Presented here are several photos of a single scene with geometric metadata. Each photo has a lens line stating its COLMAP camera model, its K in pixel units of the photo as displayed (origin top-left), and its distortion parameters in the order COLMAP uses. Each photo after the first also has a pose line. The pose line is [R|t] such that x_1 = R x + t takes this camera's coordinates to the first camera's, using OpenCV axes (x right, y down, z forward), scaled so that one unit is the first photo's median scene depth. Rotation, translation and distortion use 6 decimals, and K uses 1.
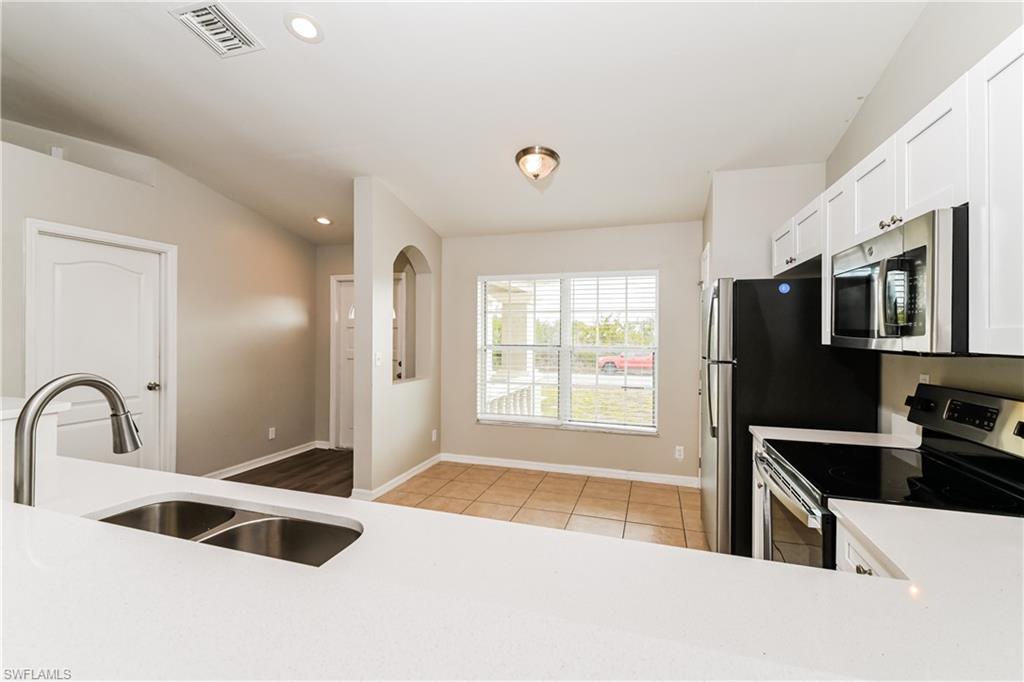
lens RADIAL K [[432.8, 0, 515.1], [0, 432.8, 331.1], [0, 0, 1]] dist [-0.000733, -0.000667]
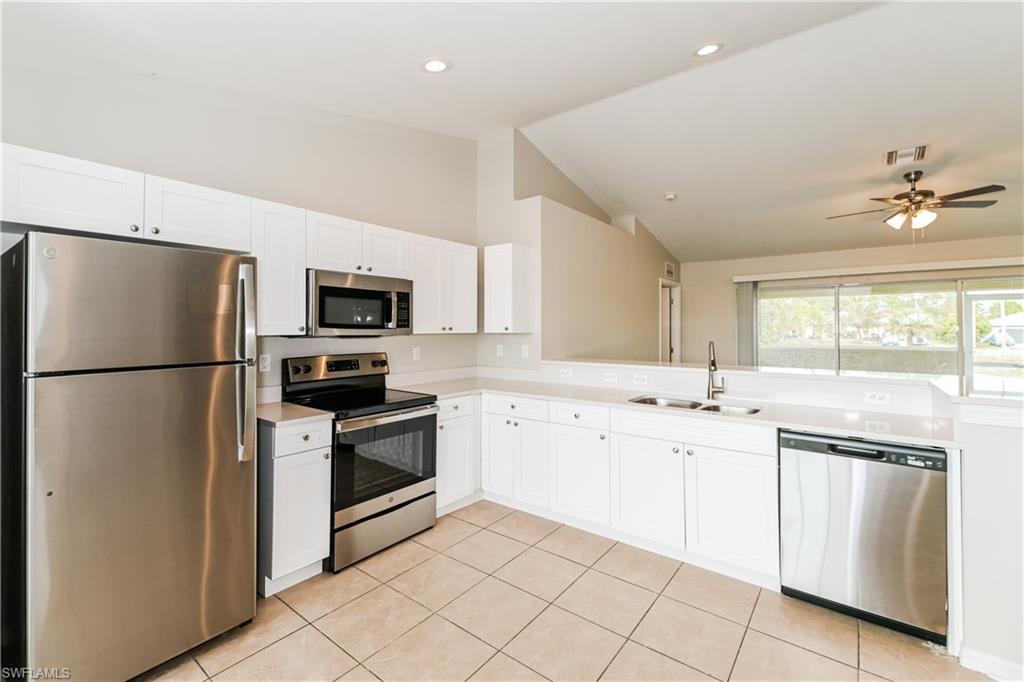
lens RADIAL K [[432.8, 0, 515.1], [0, 432.8, 331.1], [0, 0, 1]] dist [-0.000733, -0.000667]
pose [[-0.941044, -0.003045, 0.338271, -0.147880], [-0.003961, 0.999990, -0.002017, 0.010189], [-0.338262, -0.003238, -0.941046, 0.970092]]
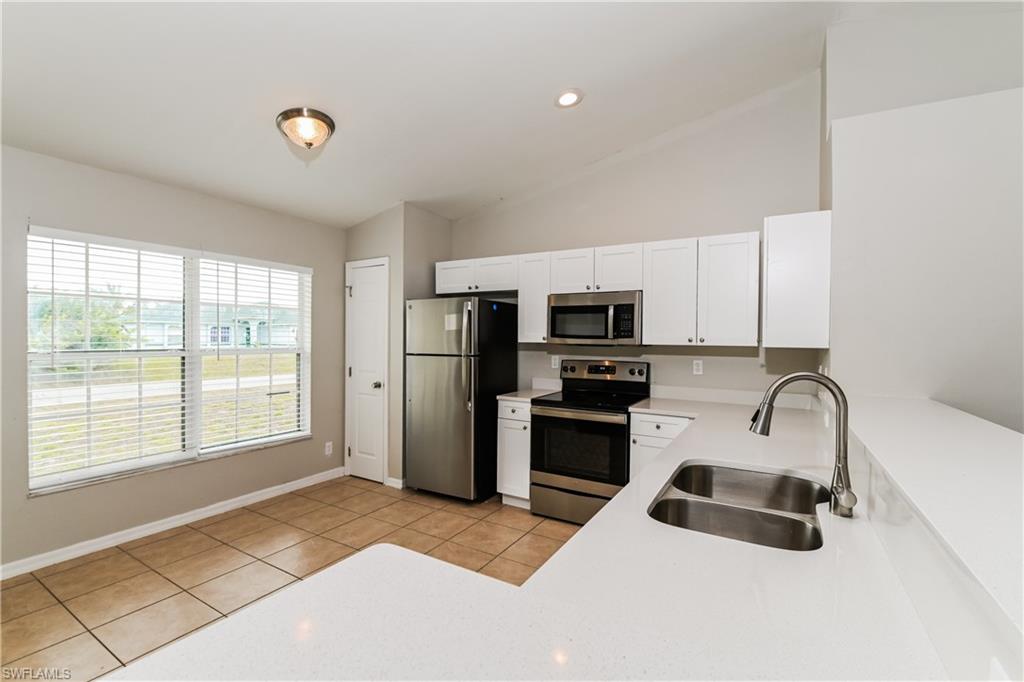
lens RADIAL K [[450.6, 0, 512.0], [0, 450.6, 341.0], [0, 0, 1]] dist [-0.001593, -0.000554]
pose [[0.233632, -0.015223, 0.972206, -0.561524], [-0.015503, 0.999692, 0.019379, -0.004189], [-0.972202, -0.019600, 0.233324, 0.326920]]
